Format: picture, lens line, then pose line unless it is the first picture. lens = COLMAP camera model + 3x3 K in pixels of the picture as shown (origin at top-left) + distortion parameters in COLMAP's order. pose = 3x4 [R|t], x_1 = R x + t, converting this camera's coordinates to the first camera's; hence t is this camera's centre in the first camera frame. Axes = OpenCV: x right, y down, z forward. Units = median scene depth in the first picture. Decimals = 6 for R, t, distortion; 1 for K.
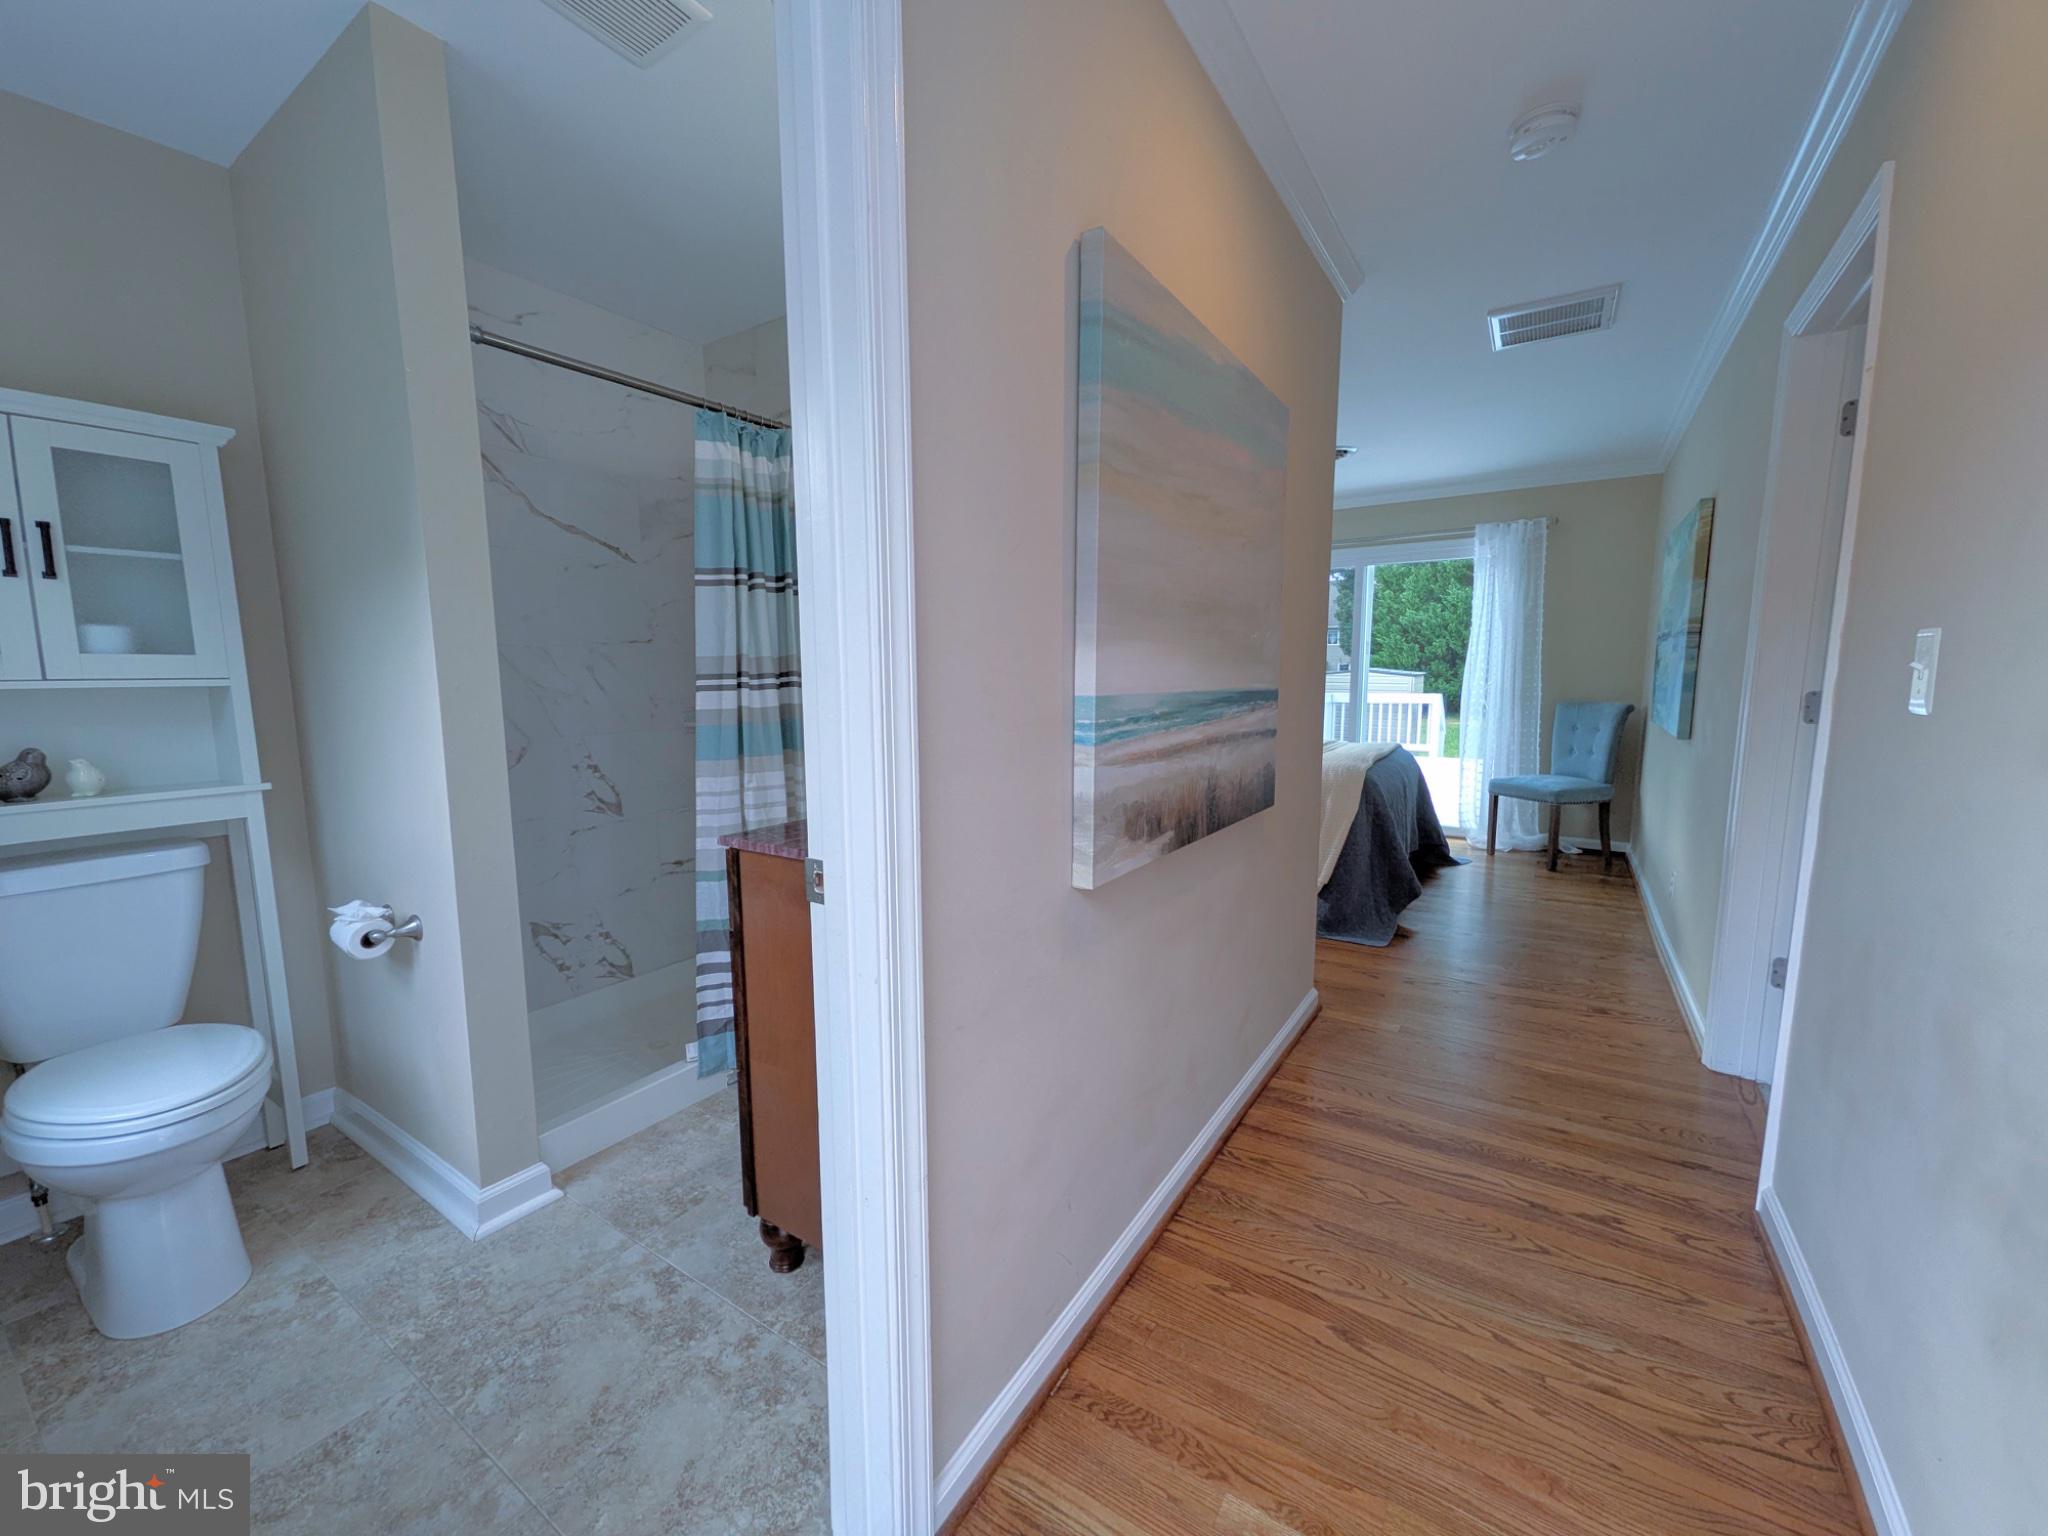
lens RADIAL K [[802.5, 0, 1019.8], [0, 802.5, 770.5], [0, 0, 1]] dist [0.007131, -0.000472]
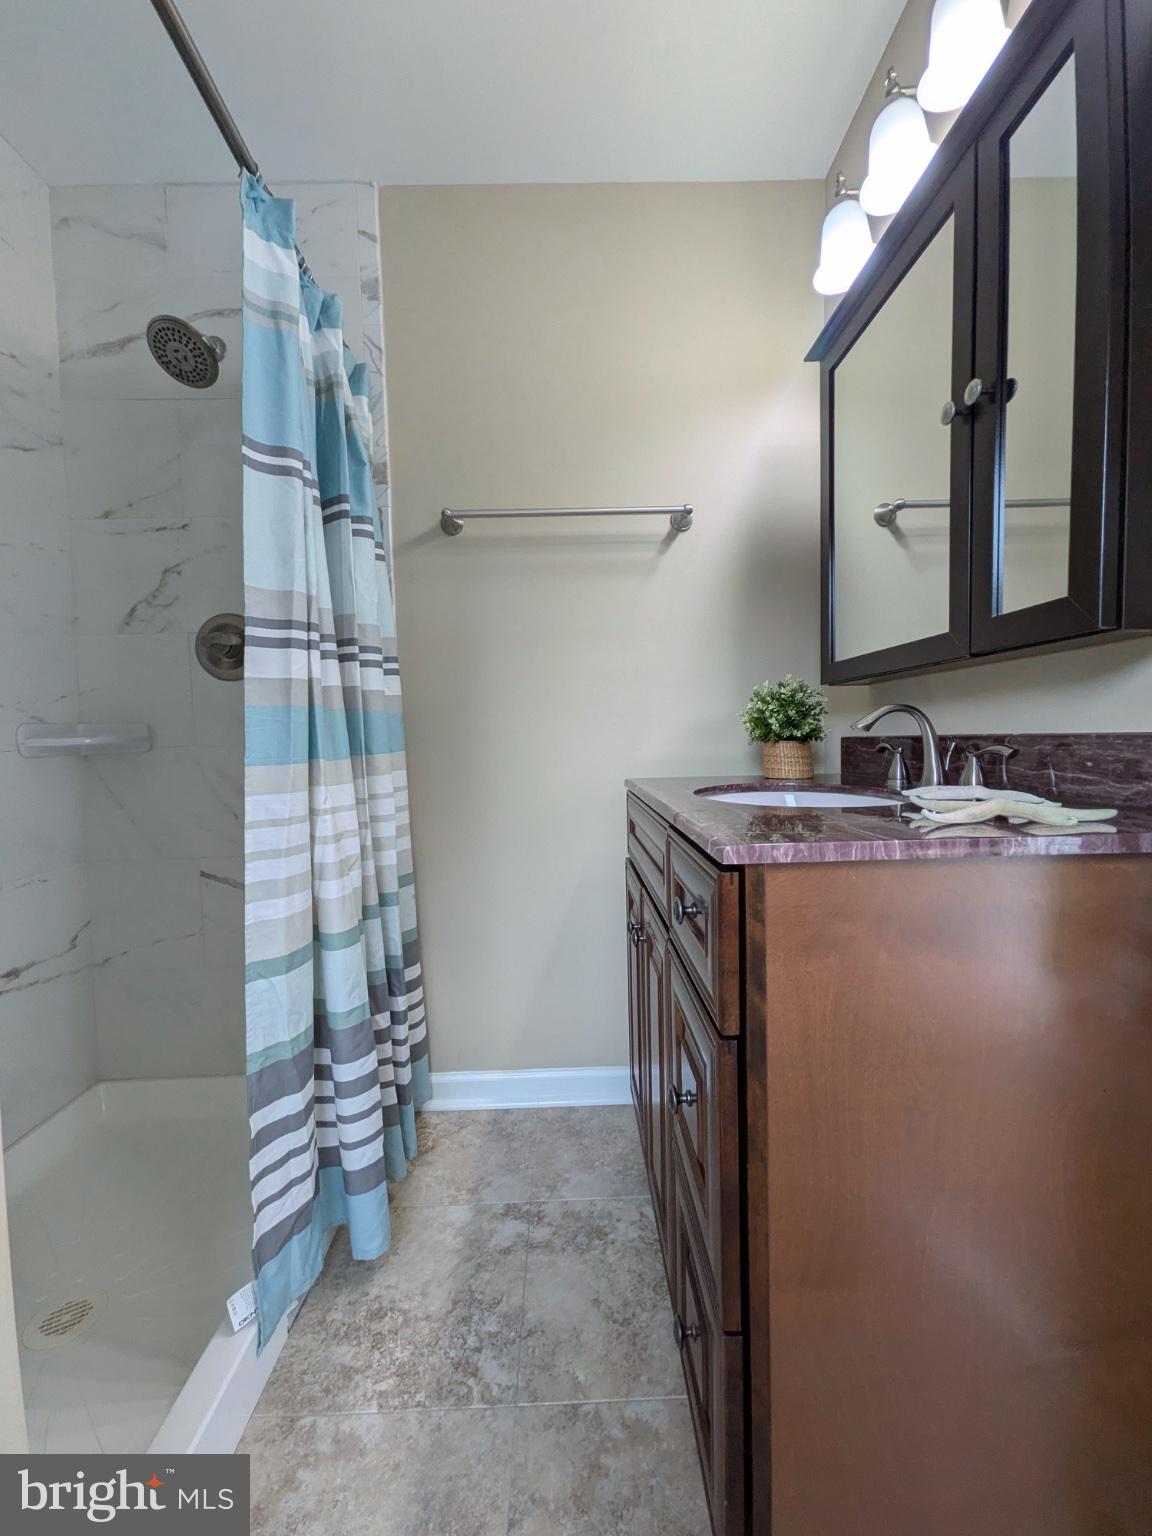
lens RADIAL K [[601.9, 0, 576.0], [0, 601.9, 768.0], [0, 0, 1]] dist [0.007131, -0.000472]
pose [[0.825413, -0.036460, 0.563350, -0.445770], [0.085568, 0.994463, -0.061011, 0.034924], [-0.558006, 0.098564, 0.823962, 0.513230]]
